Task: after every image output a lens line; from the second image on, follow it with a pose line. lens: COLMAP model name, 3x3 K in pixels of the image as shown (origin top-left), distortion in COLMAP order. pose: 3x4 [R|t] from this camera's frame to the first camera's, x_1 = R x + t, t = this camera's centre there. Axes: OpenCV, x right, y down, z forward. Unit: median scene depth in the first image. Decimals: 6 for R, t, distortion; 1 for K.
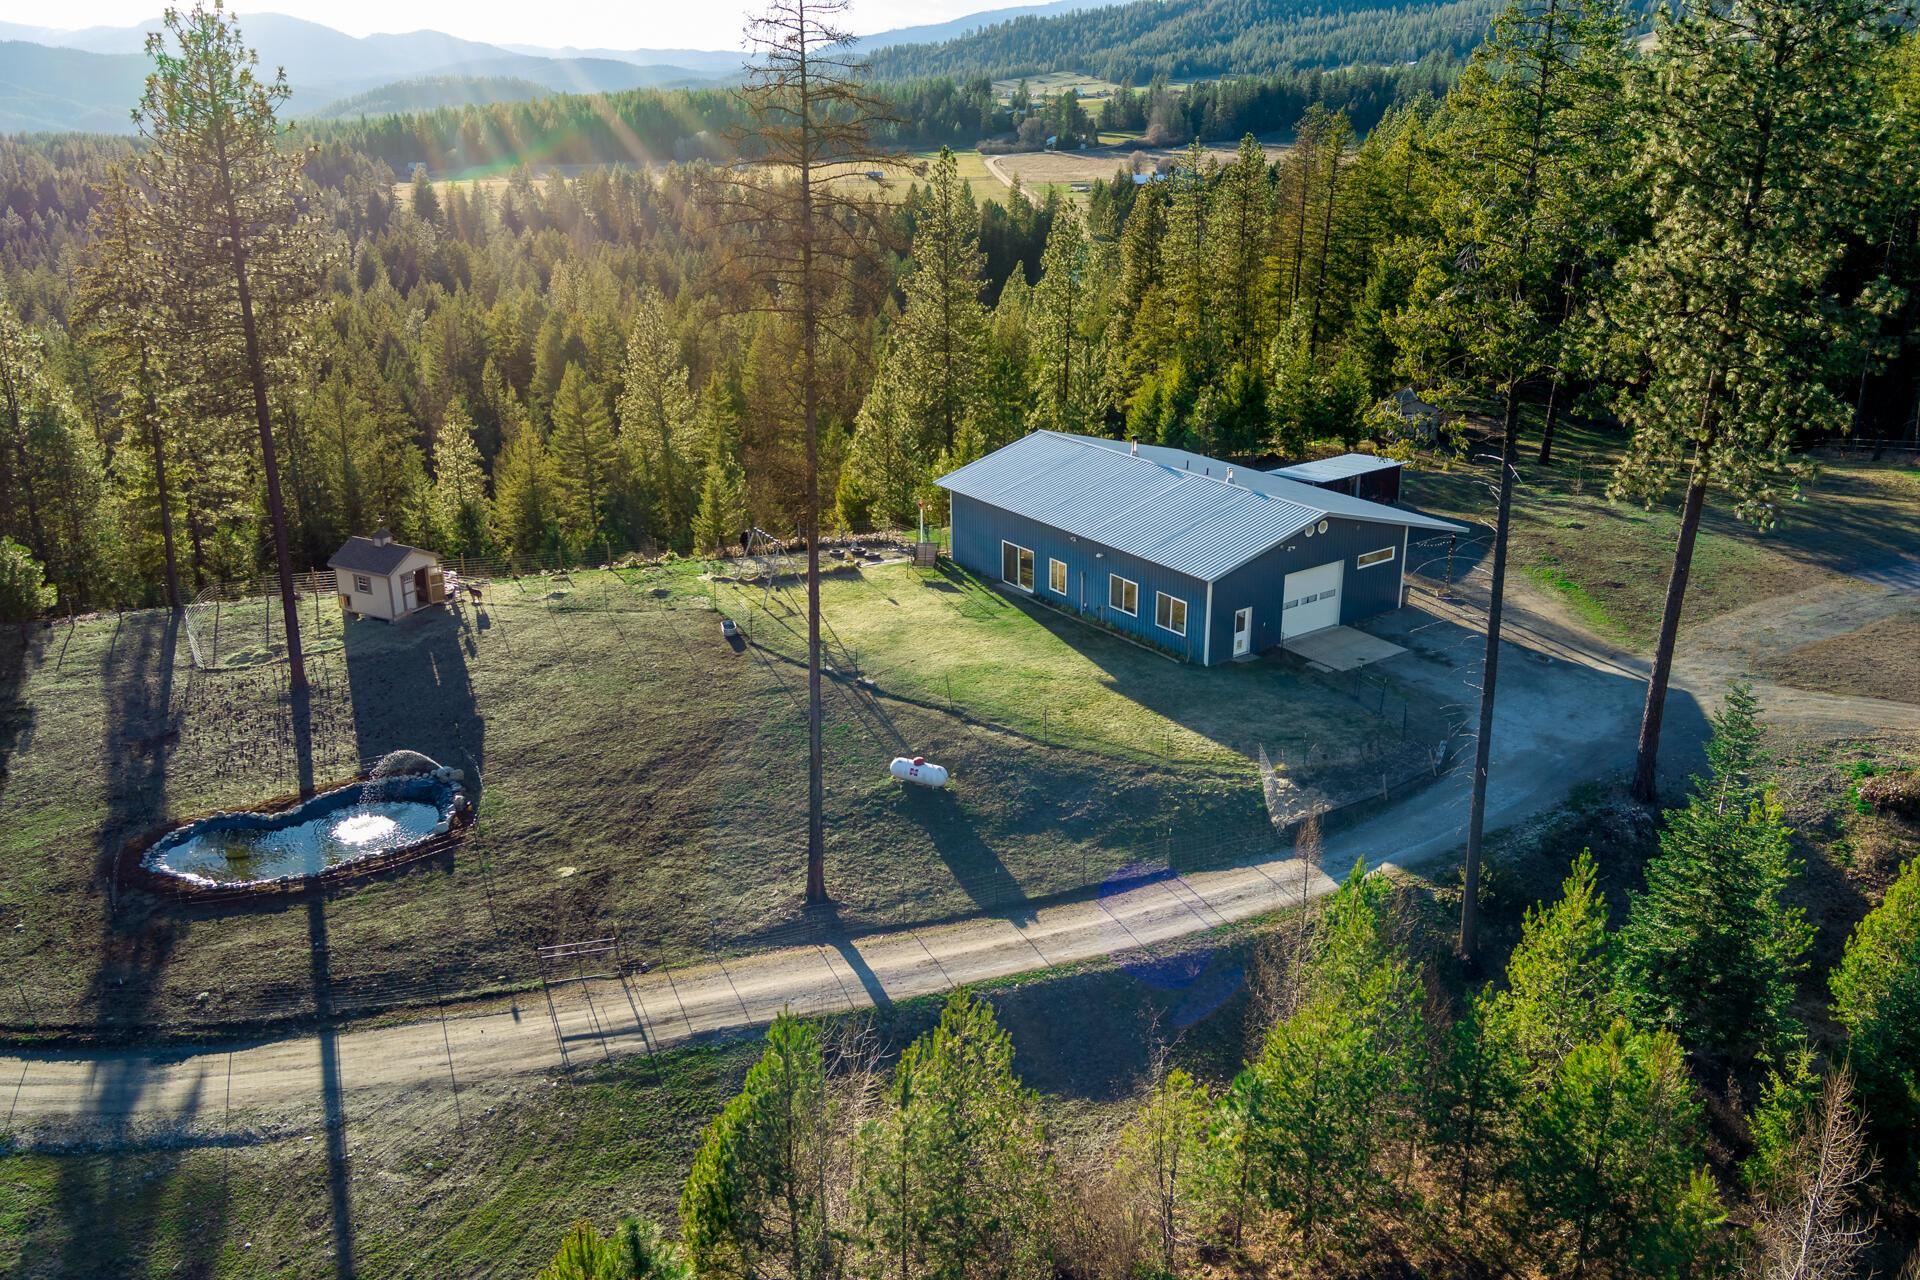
lens RADIAL K [[1539.8, 0, 960.0], [0, 1539.8, 640.0], [0, 0, 1]] dist [-0.063963, 0.000570]
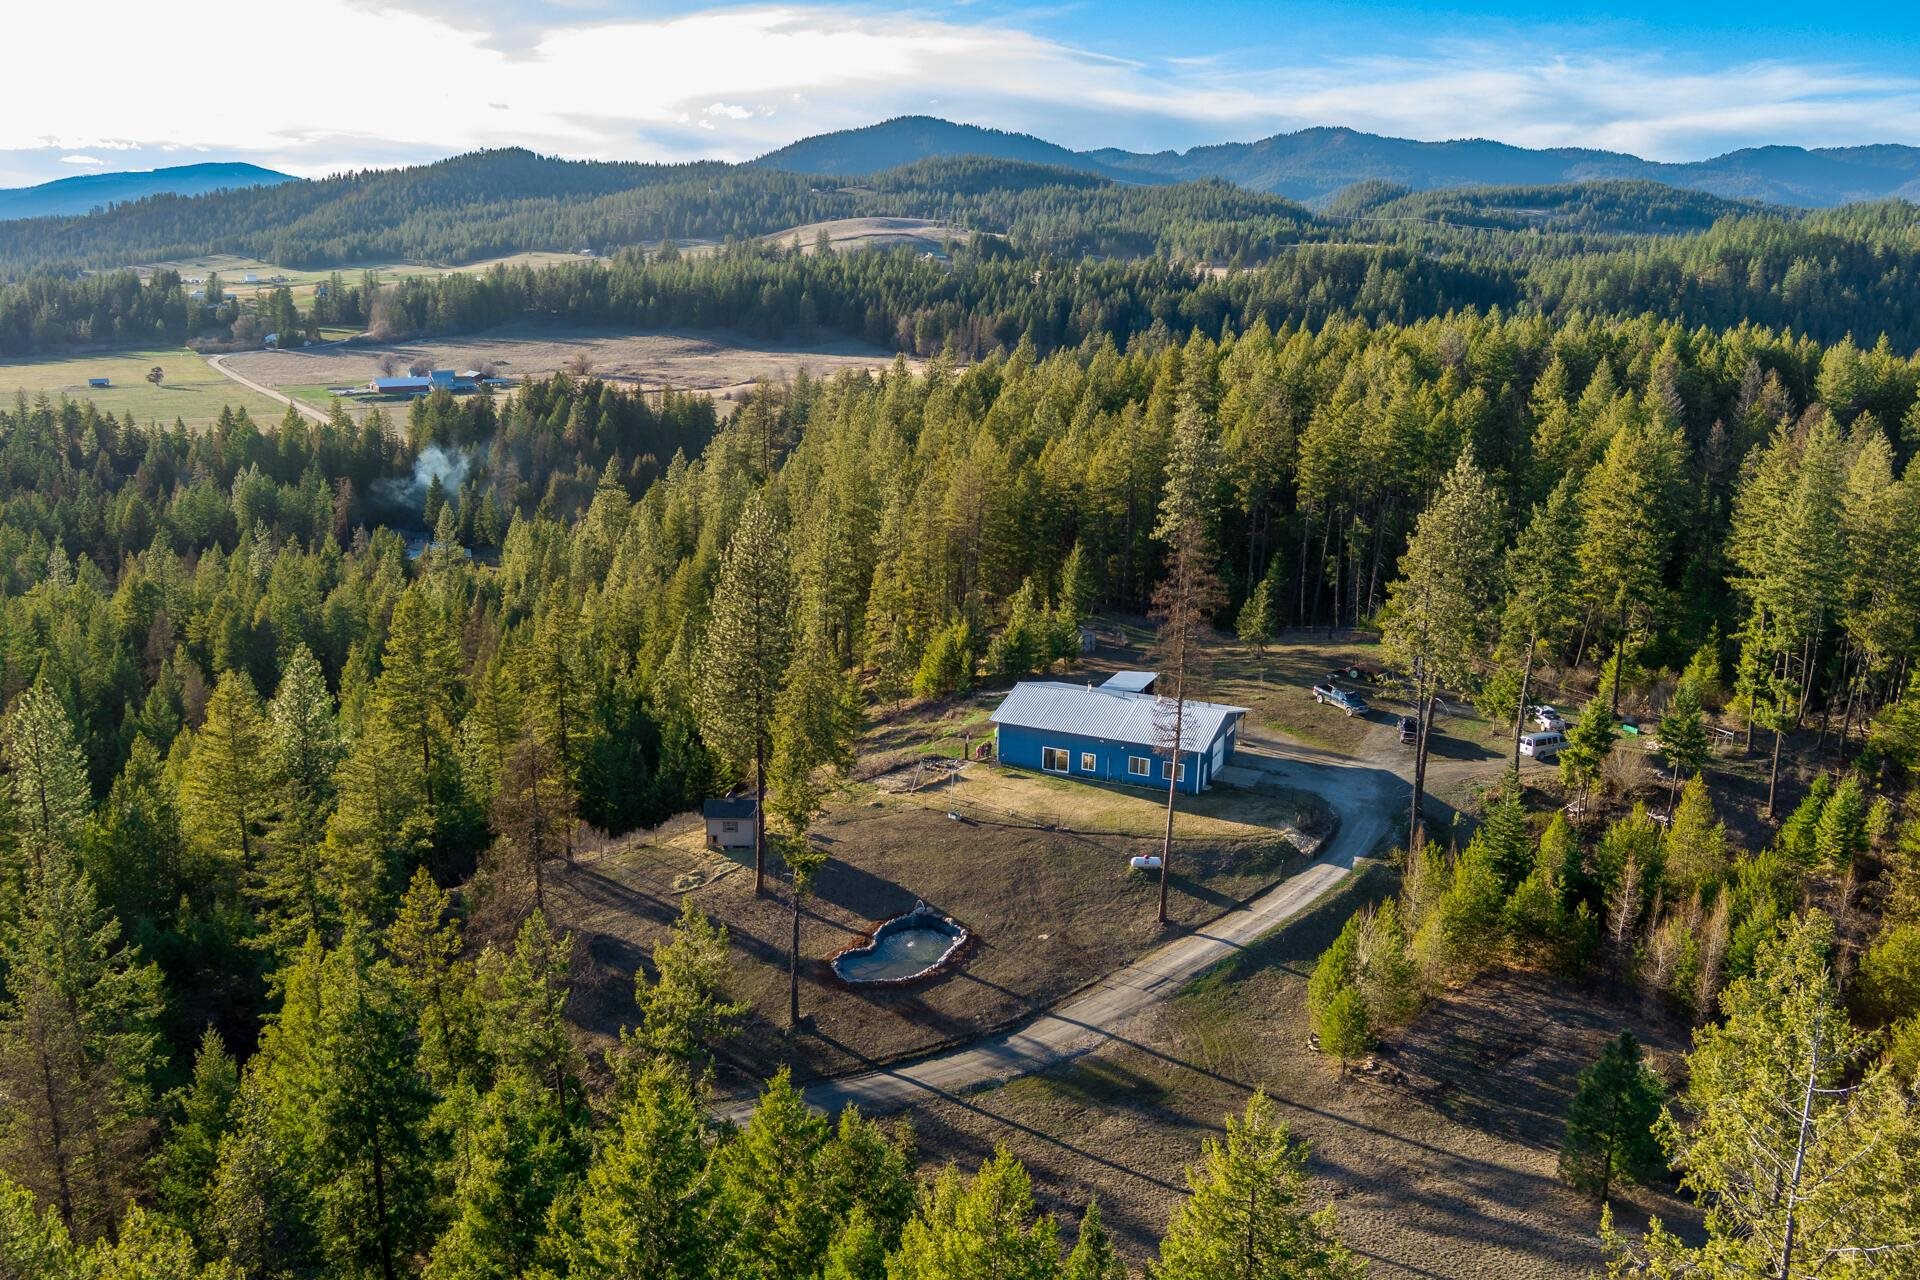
lens RADIAL K [[1539.8, 0, 960.0], [0, 1539.8, 640.0], [0, 0, 1]] dist [-0.063963, 0.000570]
pose [[0.861220, -0.101654, 0.497962, -1.116208], [0.152176, 0.986418, -0.061820, -0.107735], [-0.484915, 0.129019, 0.864992, -0.639572]]
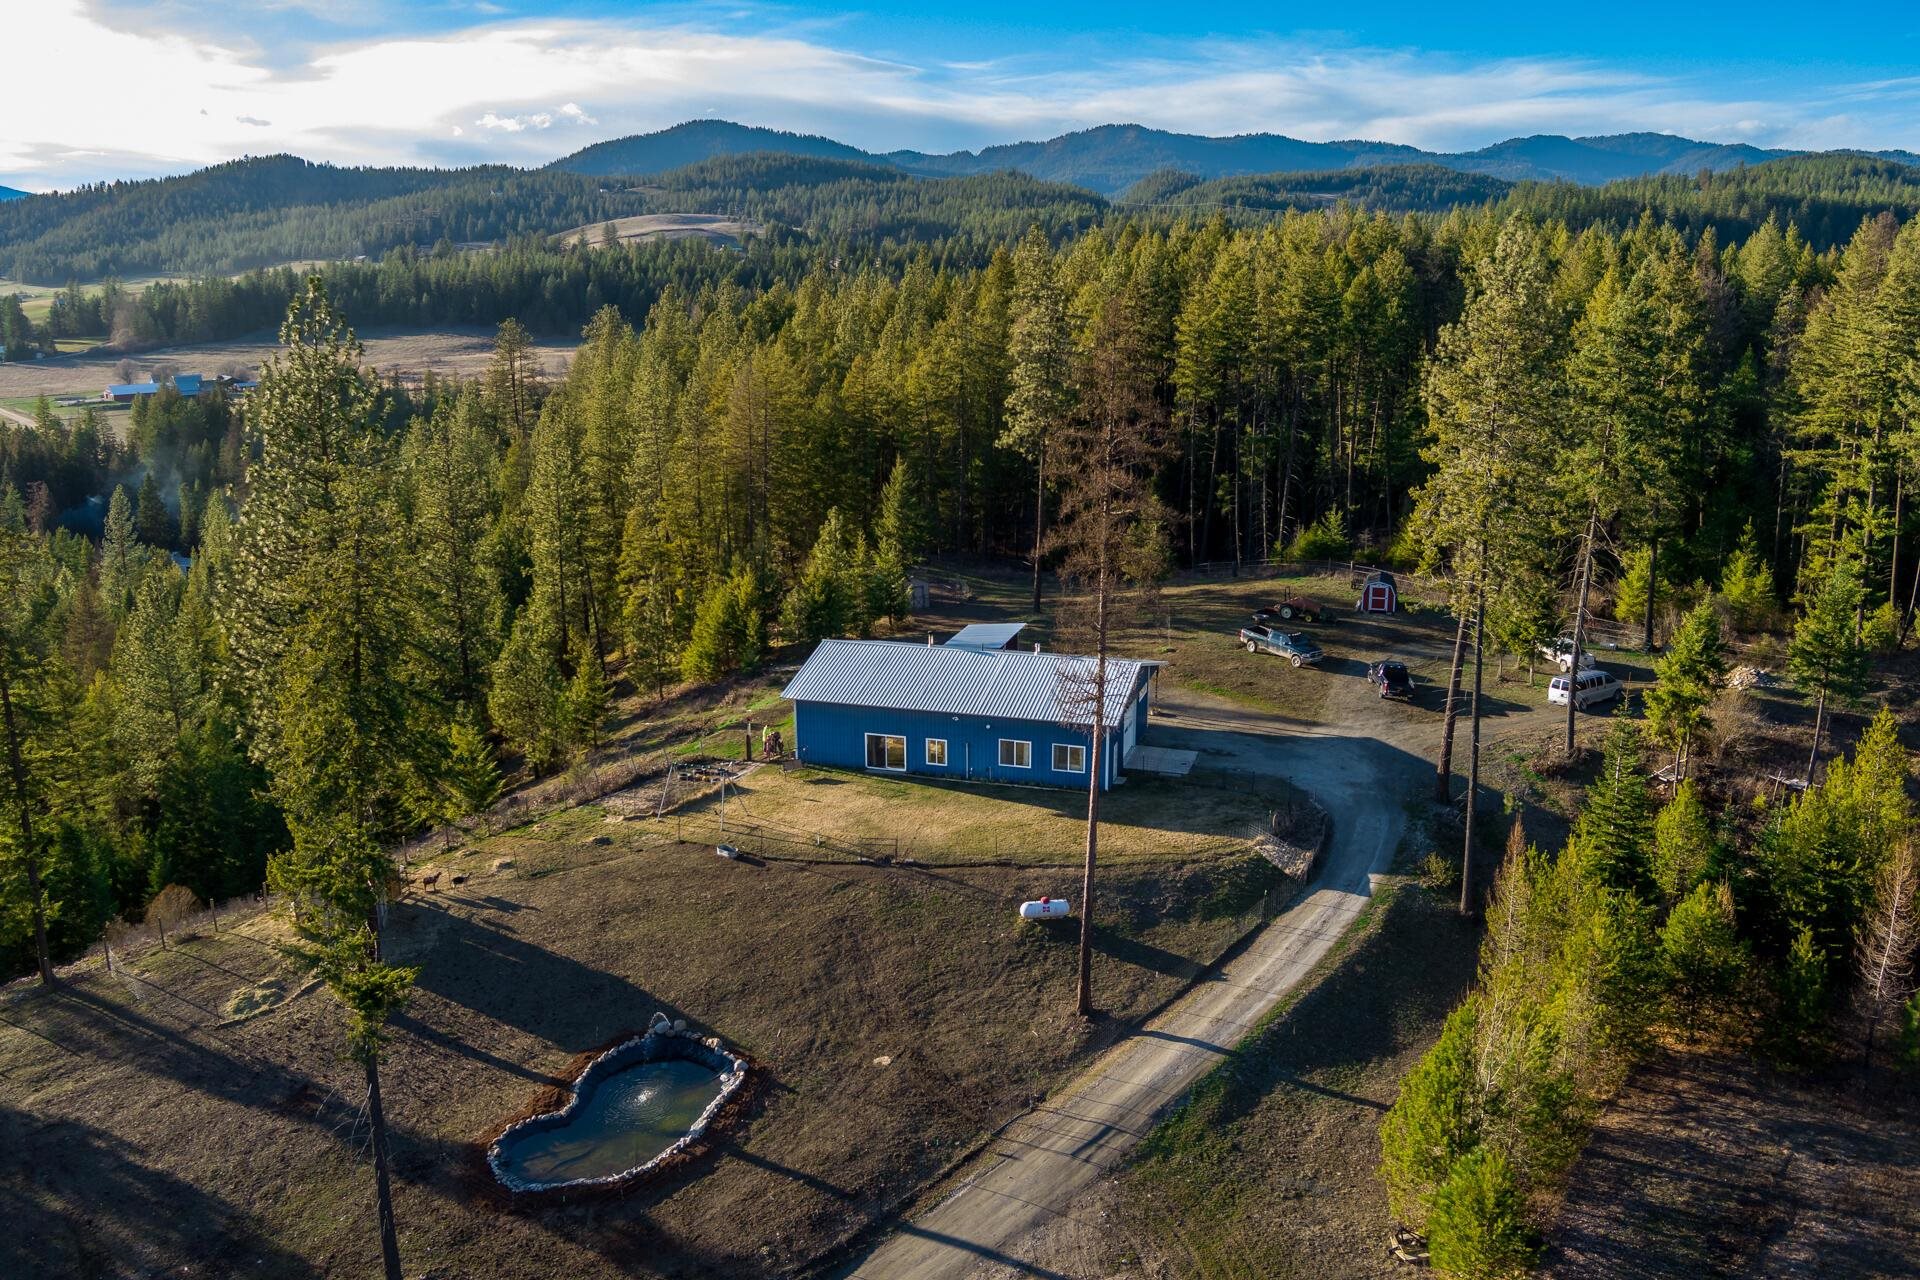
lens RADIAL K [[1539.8, 0, 960.0], [0, 1539.8, 640.0], [0, 0, 1]] dist [-0.063963, 0.000570]
pose [[0.790599, -0.143150, 0.595366, -0.713985], [0.209954, 0.976723, -0.043959, -0.079012], [-0.575215, 0.159753, 0.802251, -0.003442]]
